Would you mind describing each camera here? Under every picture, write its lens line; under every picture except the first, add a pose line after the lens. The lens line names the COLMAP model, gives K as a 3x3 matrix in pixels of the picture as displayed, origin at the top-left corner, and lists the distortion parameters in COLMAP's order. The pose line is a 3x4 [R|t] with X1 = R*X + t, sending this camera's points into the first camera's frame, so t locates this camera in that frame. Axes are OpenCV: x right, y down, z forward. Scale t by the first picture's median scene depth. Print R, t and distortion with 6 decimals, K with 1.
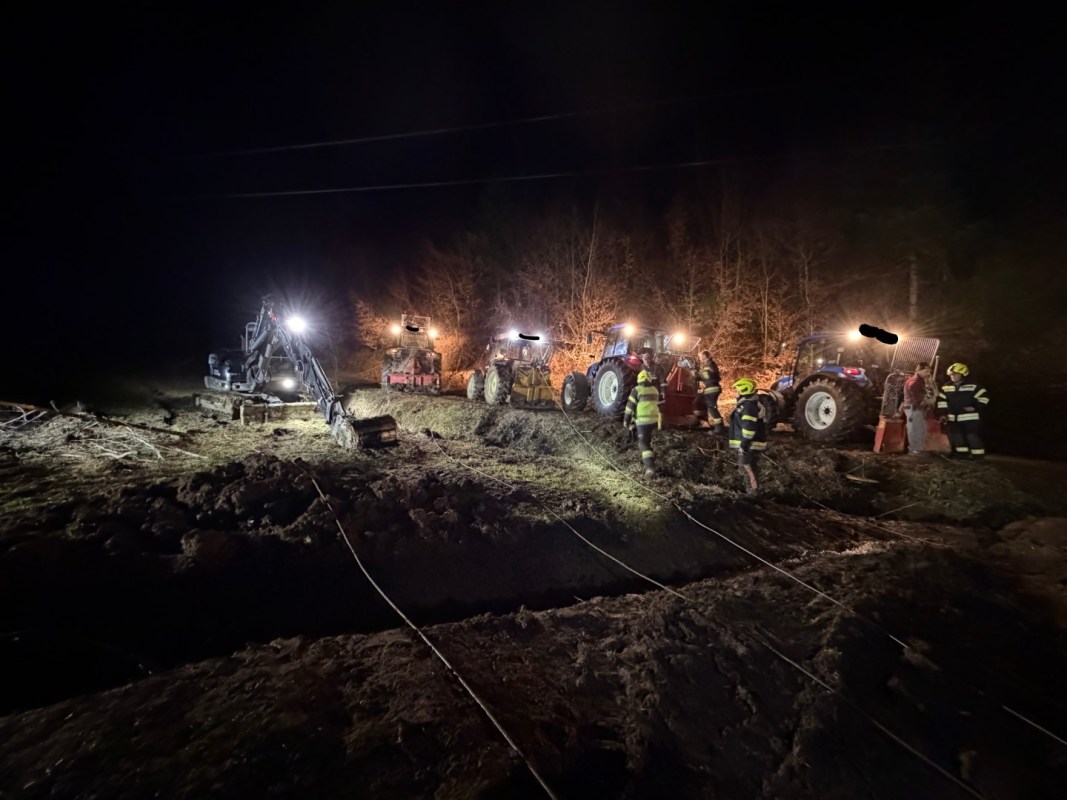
lens RADIAL K [[420.0, 0, 533.5], [0, 420.0, 400.0], [0, 0, 1]] dist [0.001661, 0.000082]
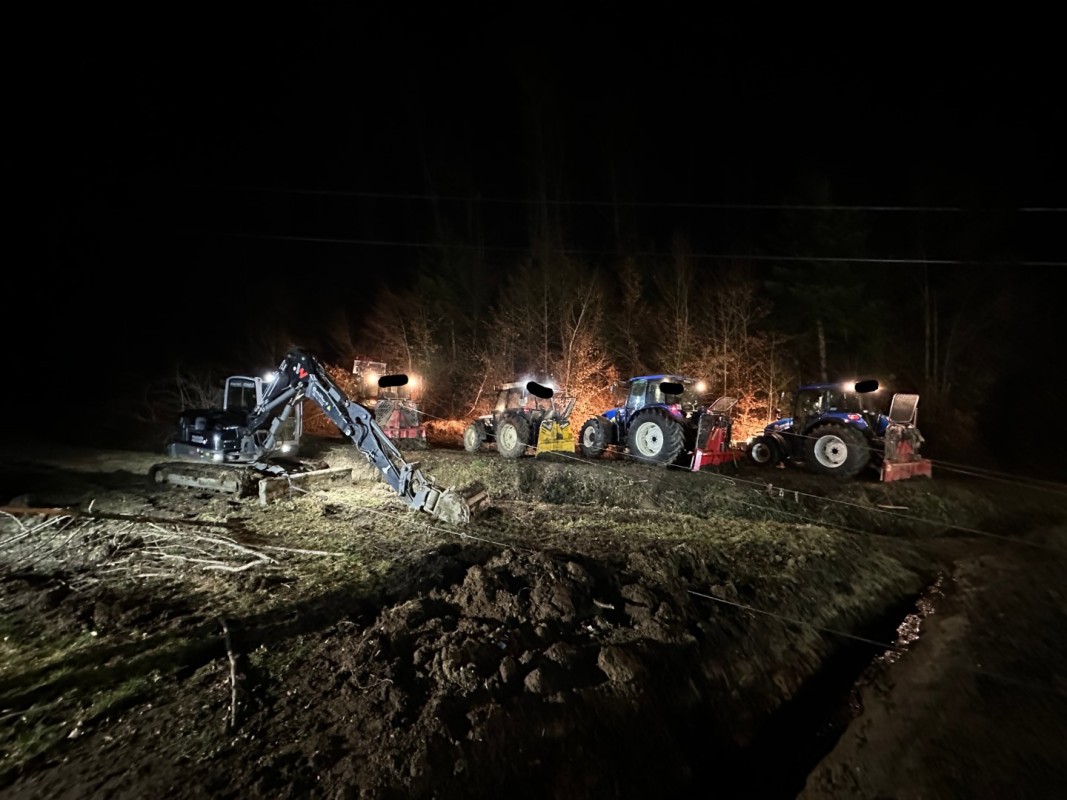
lens RADIAL K [[425.3, 0, 533.5], [0, 425.3, 400.0], [0, 0, 1]] dist [0.001328, 0.000076]
pose [[0.959094, -0.020736, 0.282328, -0.301686], [0.045448, 0.995656, -0.081264, -0.037726], [-0.279416, 0.090771, 0.955870, 0.027728]]
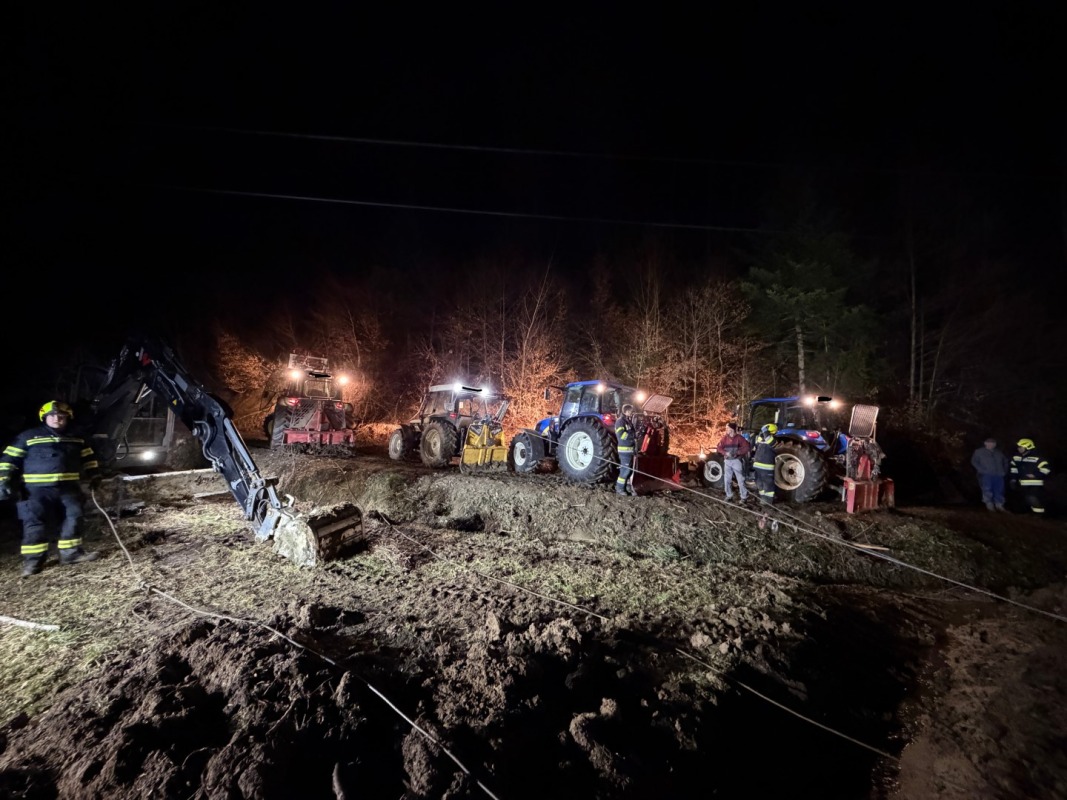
lens RADIAL K [[425.4, 0, 533.5], [0, 425.4, 400.0], [0, 0, 1]] dist [-0.001134, -0.000123]
pose [[0.952719, 0.013808, 0.303539, -0.165096], [0.015773, 0.995373, -0.094785, -0.041552], [-0.303444, 0.095091, 0.948093, 0.114609]]
